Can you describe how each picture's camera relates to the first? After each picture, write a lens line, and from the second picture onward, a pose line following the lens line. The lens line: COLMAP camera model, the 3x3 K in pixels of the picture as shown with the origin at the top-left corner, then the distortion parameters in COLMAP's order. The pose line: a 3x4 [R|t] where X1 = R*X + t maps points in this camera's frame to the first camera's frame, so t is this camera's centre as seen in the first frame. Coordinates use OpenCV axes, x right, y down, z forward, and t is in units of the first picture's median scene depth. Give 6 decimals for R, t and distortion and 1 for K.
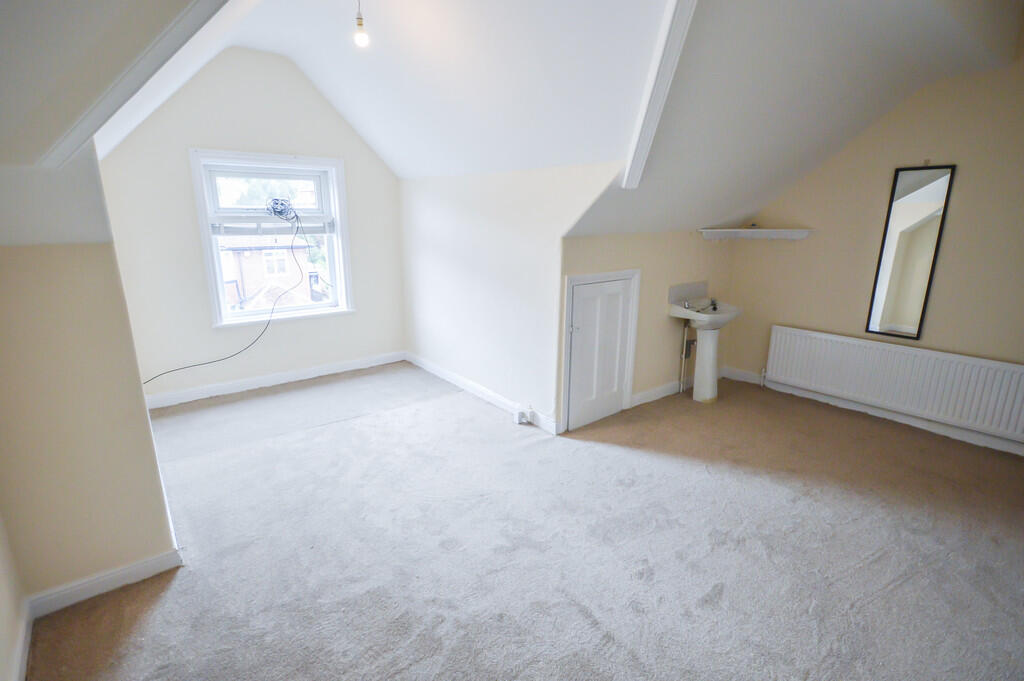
lens RADIAL K [[500.4, 0, 512.0], [0, 500.4, 340.5], [0, 0, 1]] dist [0.014099, -0.008436]
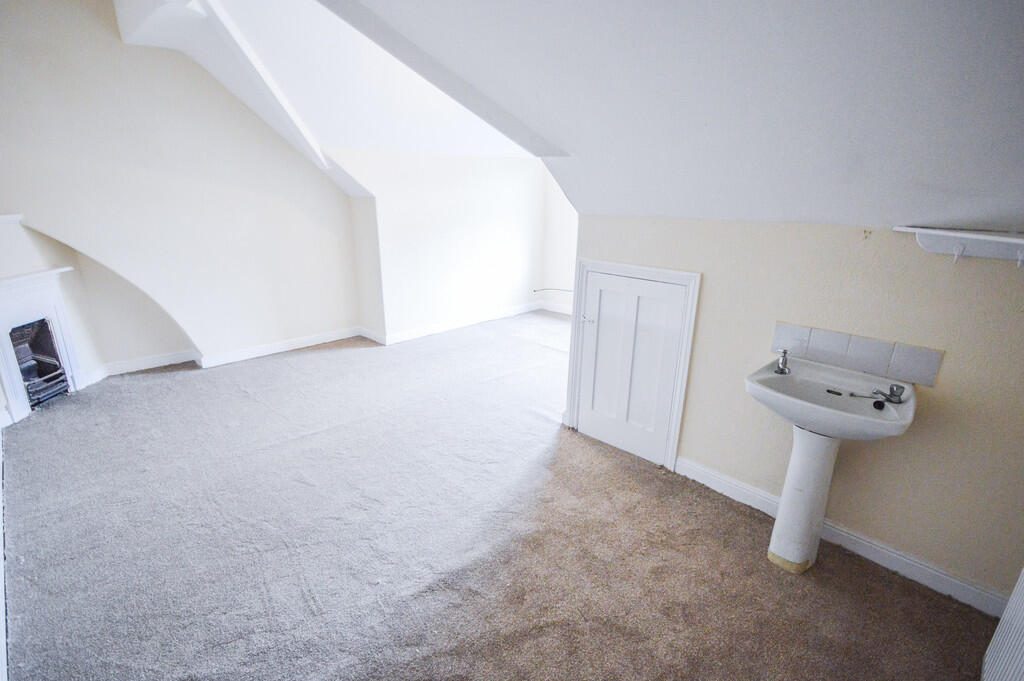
lens RADIAL K [[500.4, 0, 512.0], [0, 500.4, 340.5], [0, 0, 1]] dist [0.014099, -0.008436]
pose [[0.115699, 0.299093, -0.947184, 0.920579], [-0.256006, 0.930350, 0.262506, -0.180494], [0.959726, 0.212113, 0.184210, 0.693720]]
